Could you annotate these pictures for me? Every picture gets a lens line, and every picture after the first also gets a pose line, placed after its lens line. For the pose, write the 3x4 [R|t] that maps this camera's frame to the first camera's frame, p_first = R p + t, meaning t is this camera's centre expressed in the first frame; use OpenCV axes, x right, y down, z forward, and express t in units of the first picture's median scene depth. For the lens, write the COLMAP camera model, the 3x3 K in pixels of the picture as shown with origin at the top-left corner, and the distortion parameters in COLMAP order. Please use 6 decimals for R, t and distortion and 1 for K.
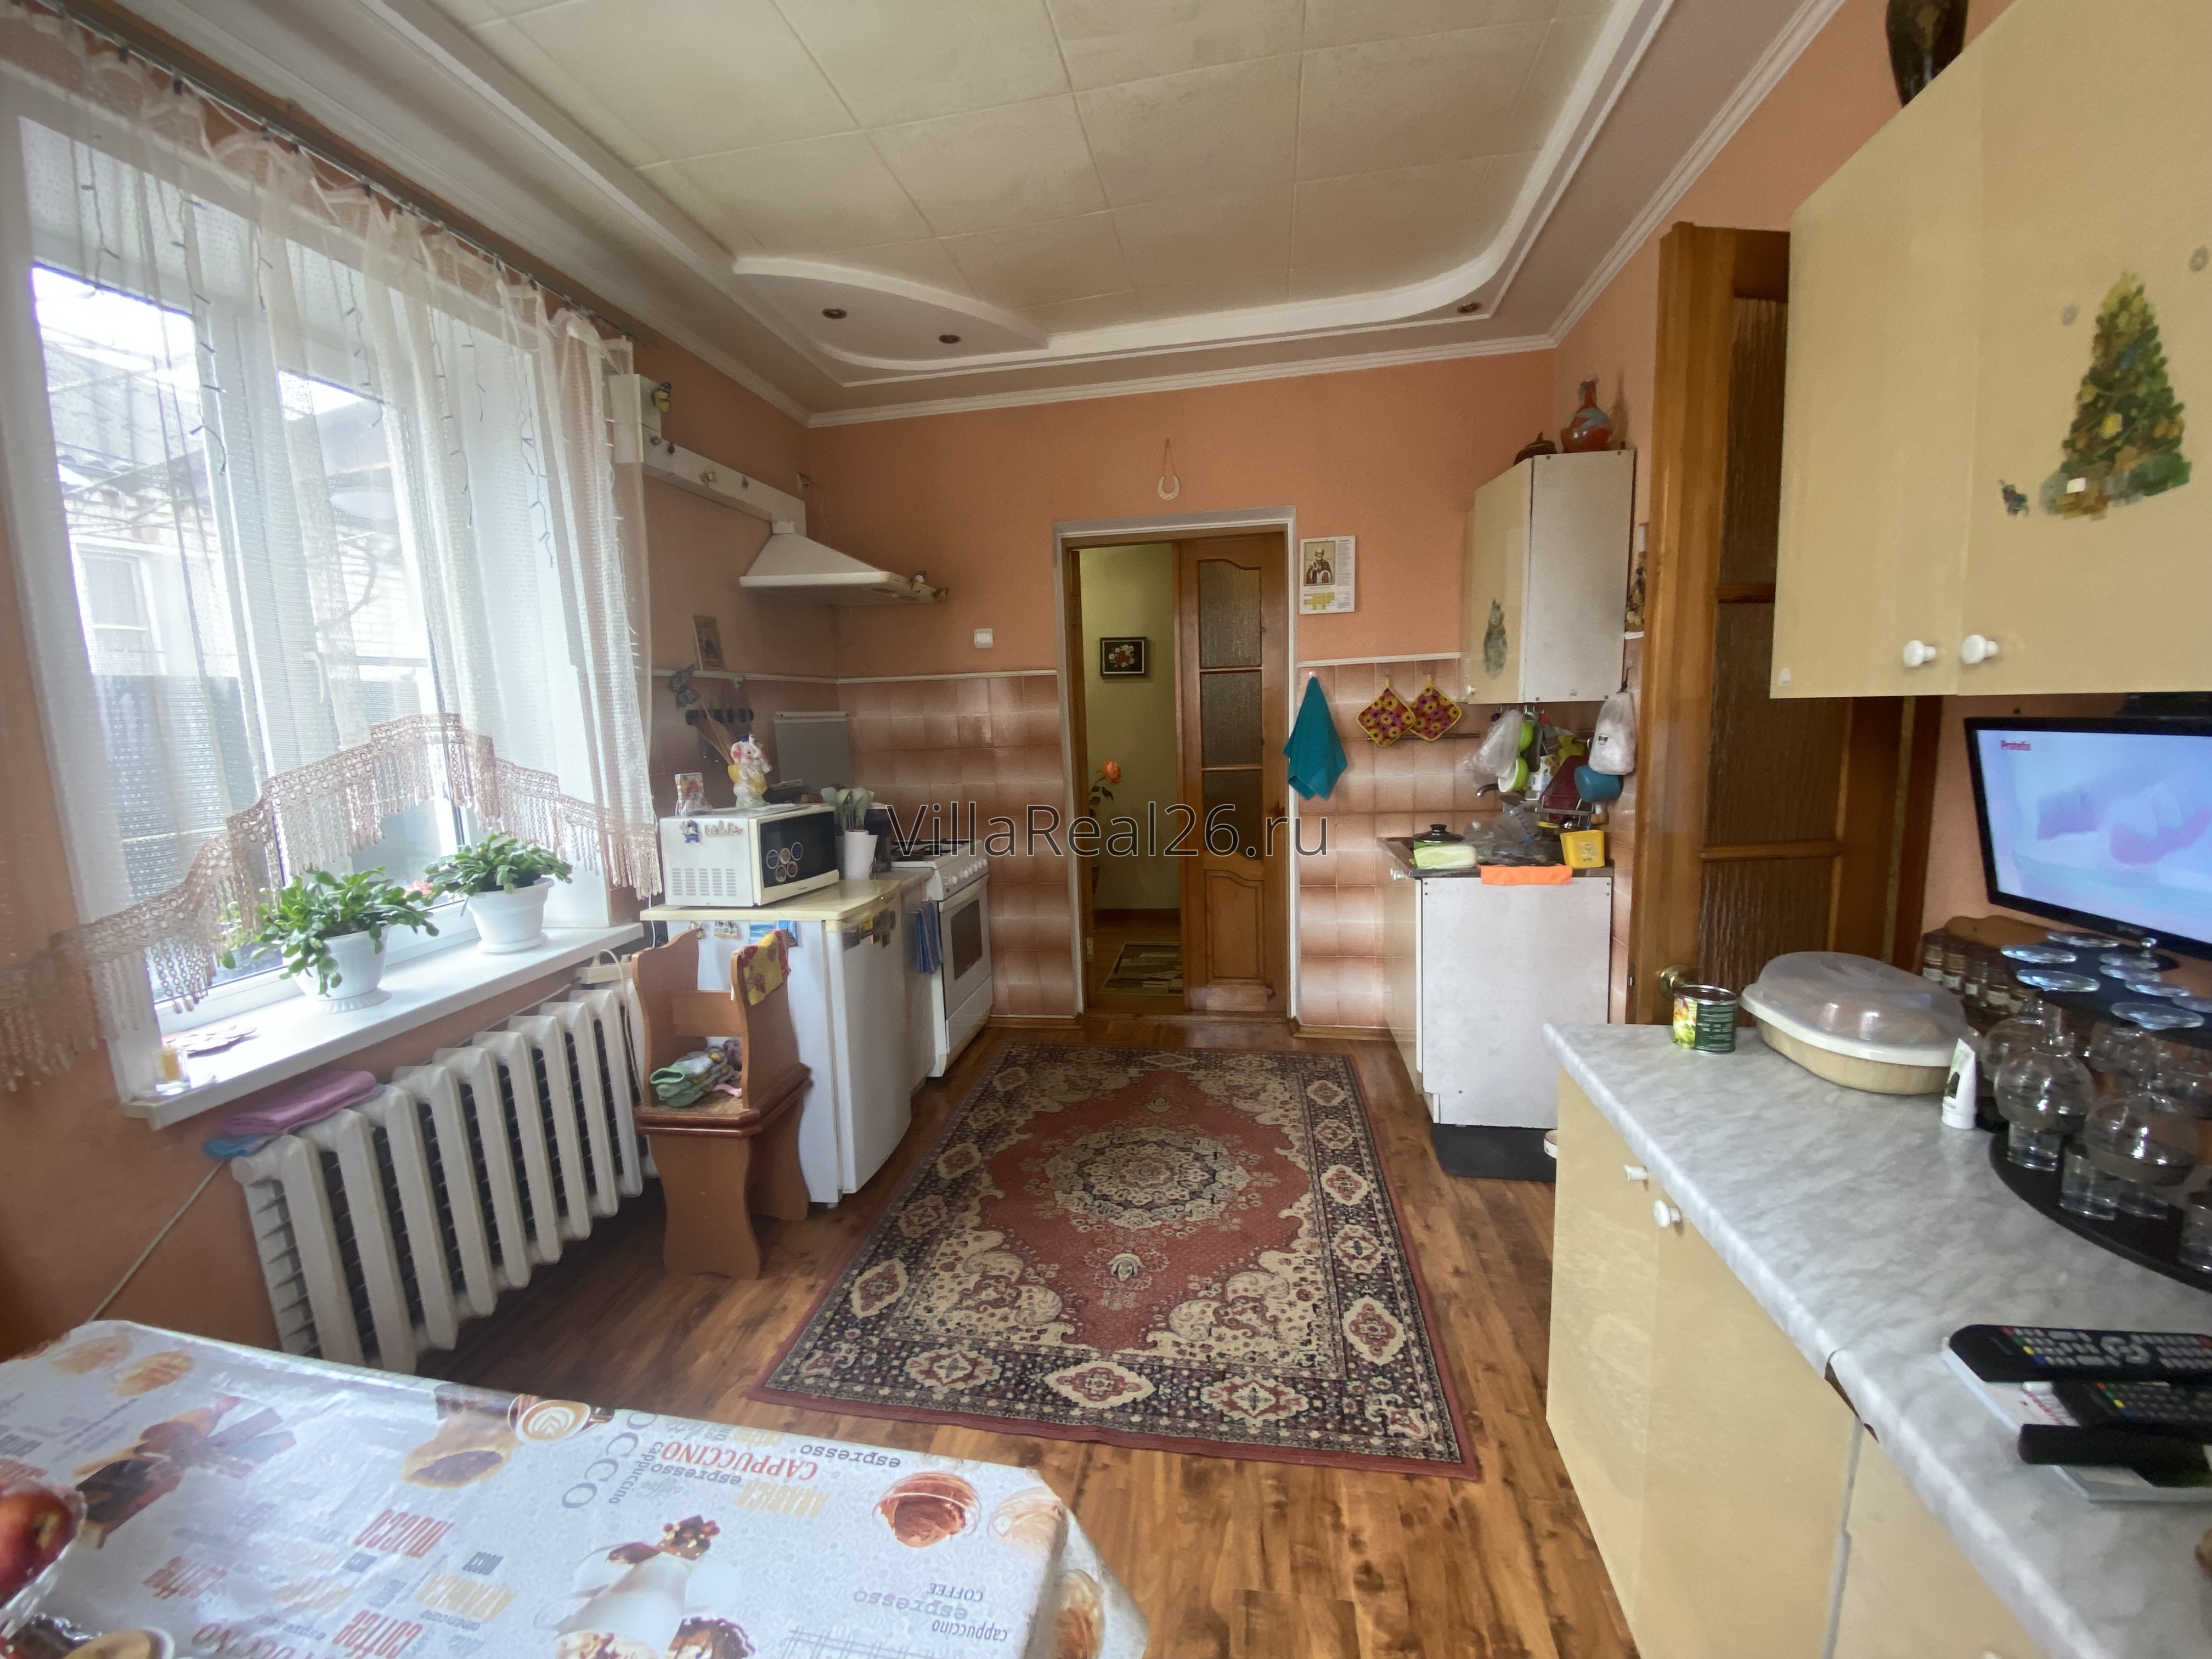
lens RADIAL K [[894.0, 0, 1099.5], [0, 894.0, 834.0], [0, 0, 1]] dist [0.045337, -0.029385]
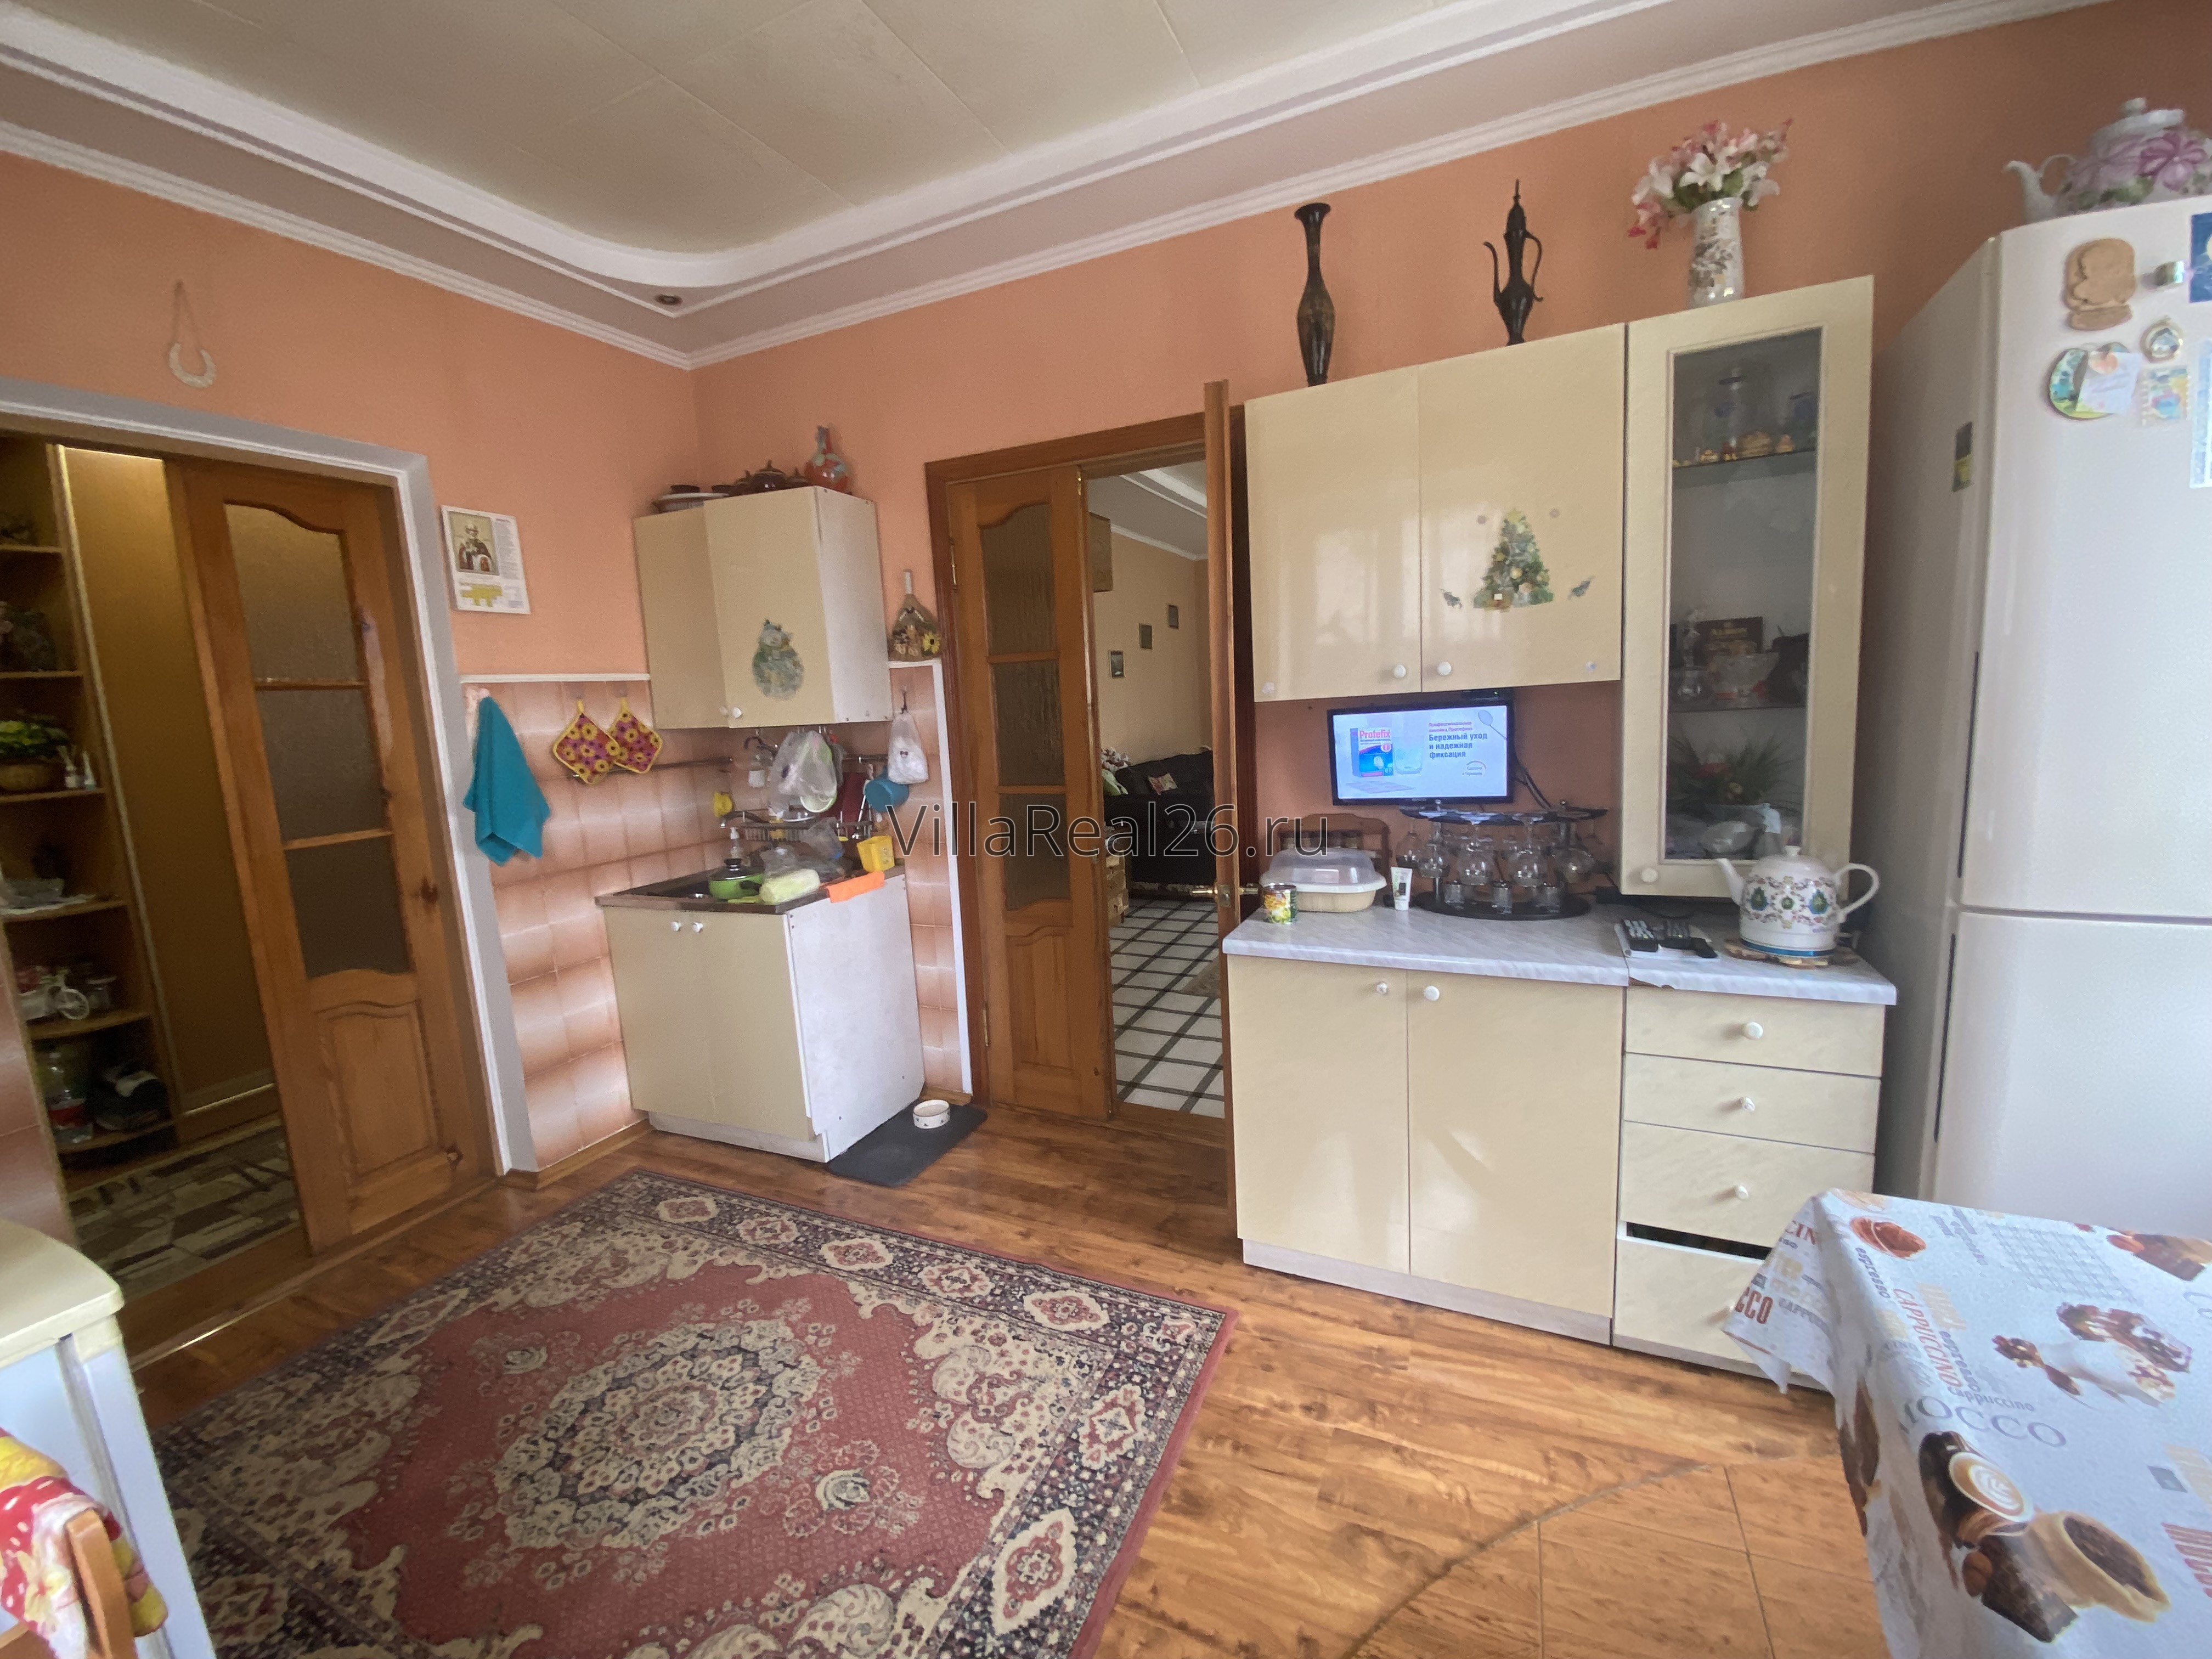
lens RADIAL K [[907.6, 0, 1106.0], [0, 907.6, 829.5], [0, 0, 1]] dist [0.034019, -0.021098]
pose [[0.266811, -0.119873, 0.956265, -0.634700], [0.176128, 0.981589, 0.073906, -0.064843], [-0.947518, 0.148706, 0.283012, 0.588276]]
